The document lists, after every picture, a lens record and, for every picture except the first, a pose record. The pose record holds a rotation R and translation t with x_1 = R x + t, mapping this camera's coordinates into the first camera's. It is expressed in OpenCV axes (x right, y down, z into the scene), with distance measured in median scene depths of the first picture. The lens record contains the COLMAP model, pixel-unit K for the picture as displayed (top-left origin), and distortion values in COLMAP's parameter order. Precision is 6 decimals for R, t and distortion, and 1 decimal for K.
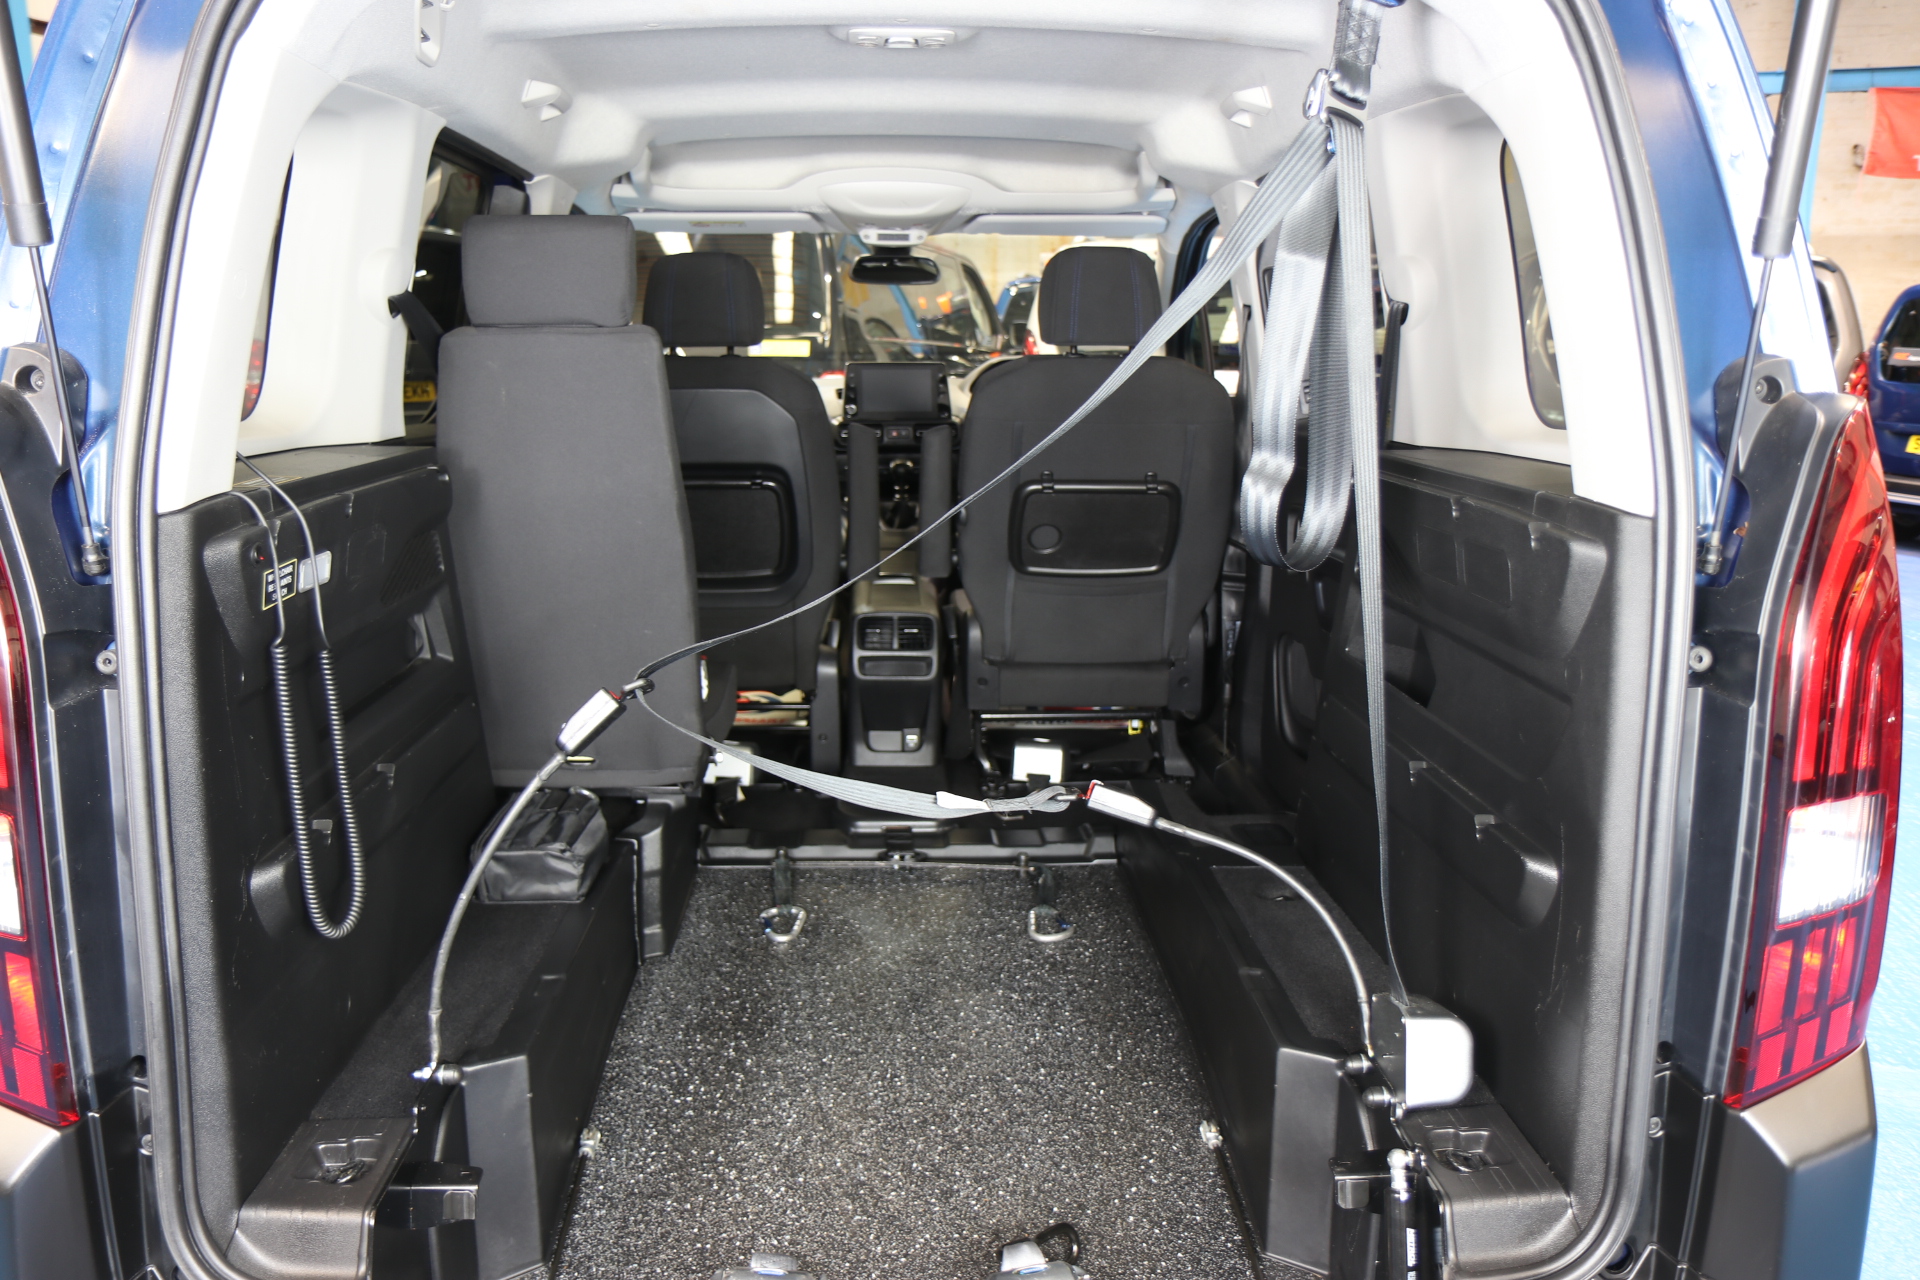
lens RADIAL K [[1453.9, 0, 960.8], [0, 1453.9, 638.3], [0, 0, 1]] dist [-0.064031, 0.010953]
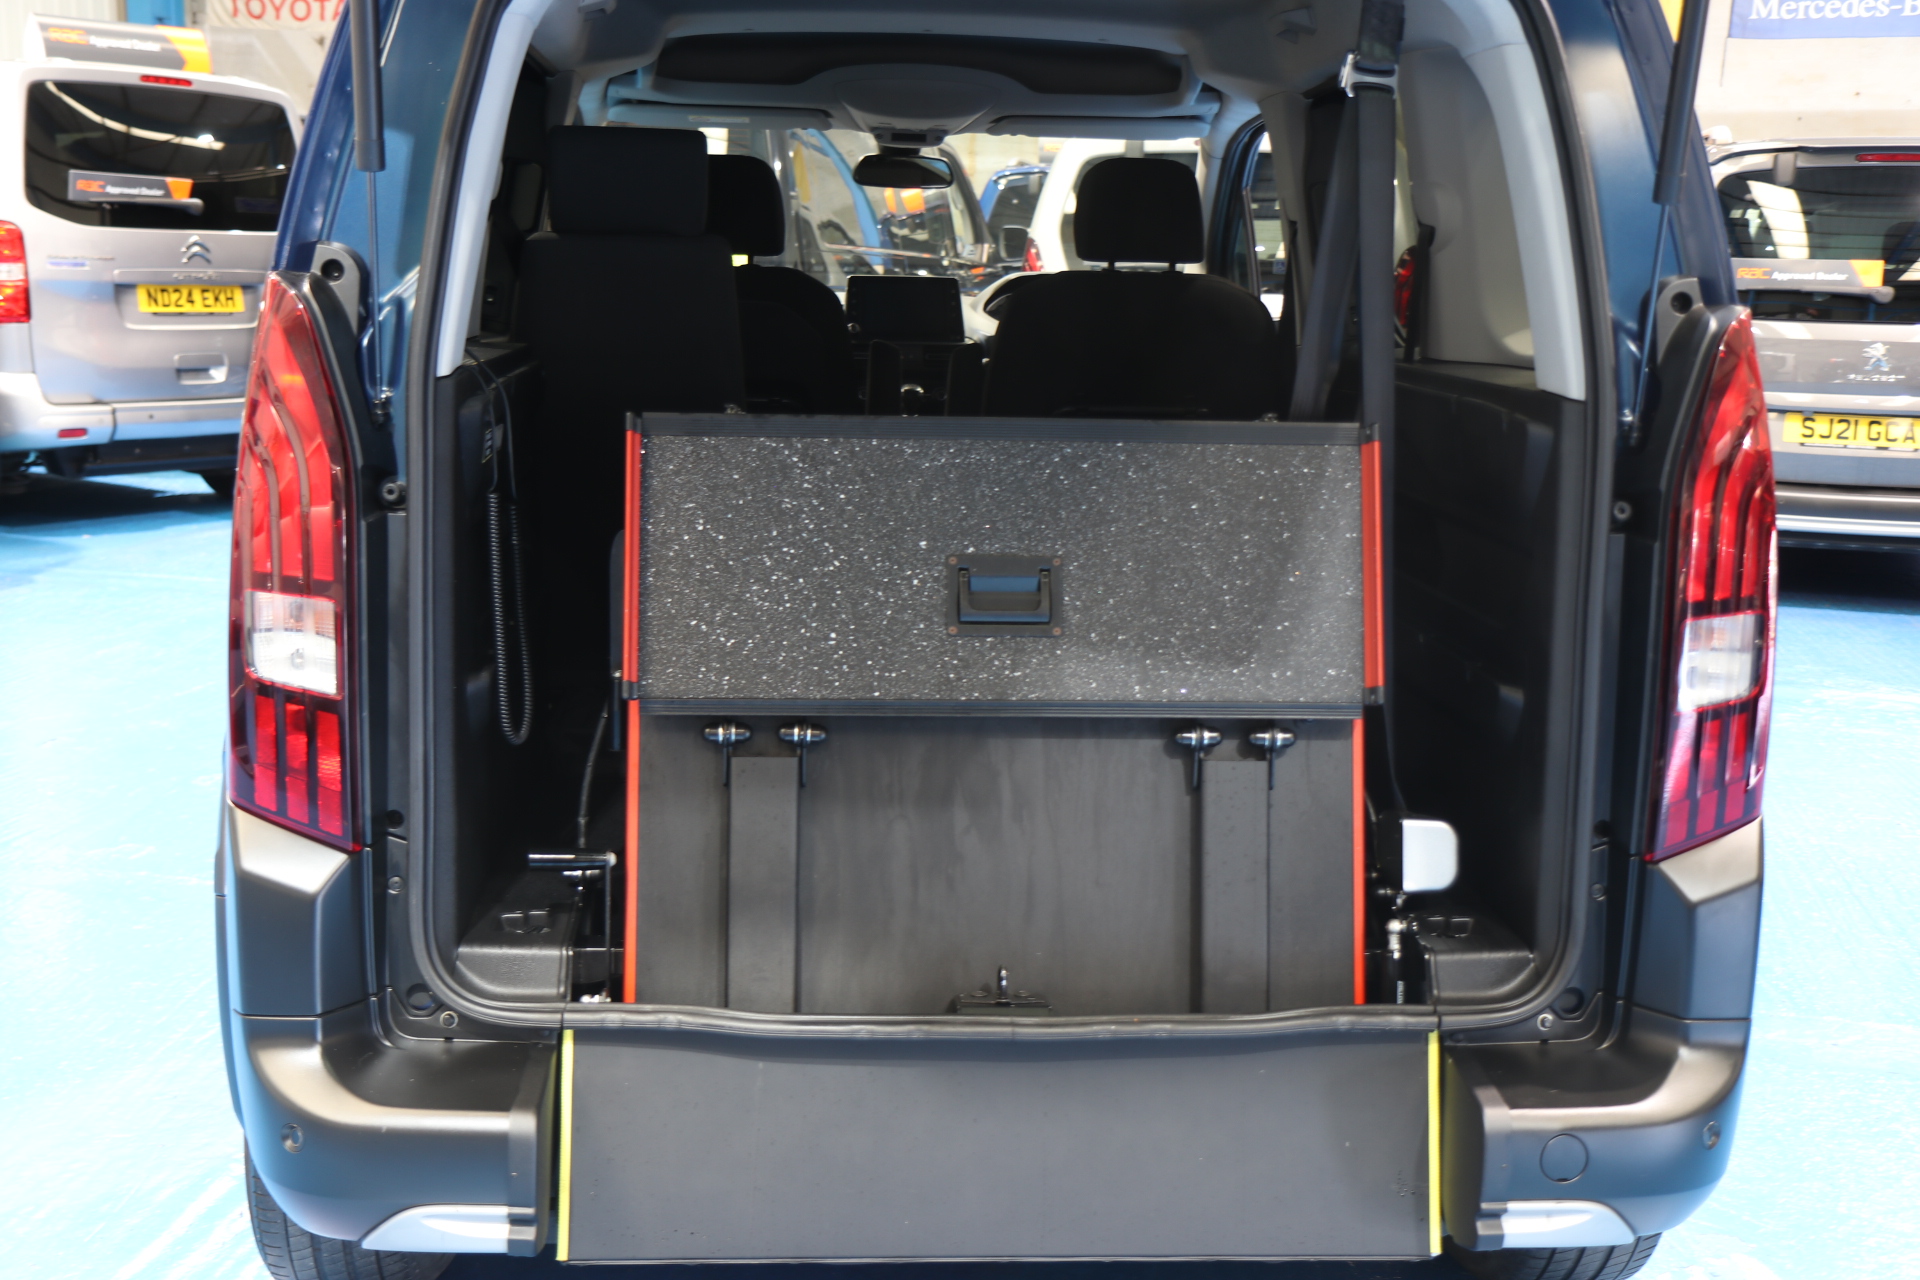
lens RADIAL K [[2258.4, 0, 962.2], [0, 2258.4, 638.8], [0, 0, 1]] dist [0.032865, 0.000000]
pose [[0.999261, 0.012167, 0.036467, -0.137639], [-0.011047, 0.999466, -0.030746, 0.181414], [-0.036822, 0.030320, 0.998862, -0.927765]]
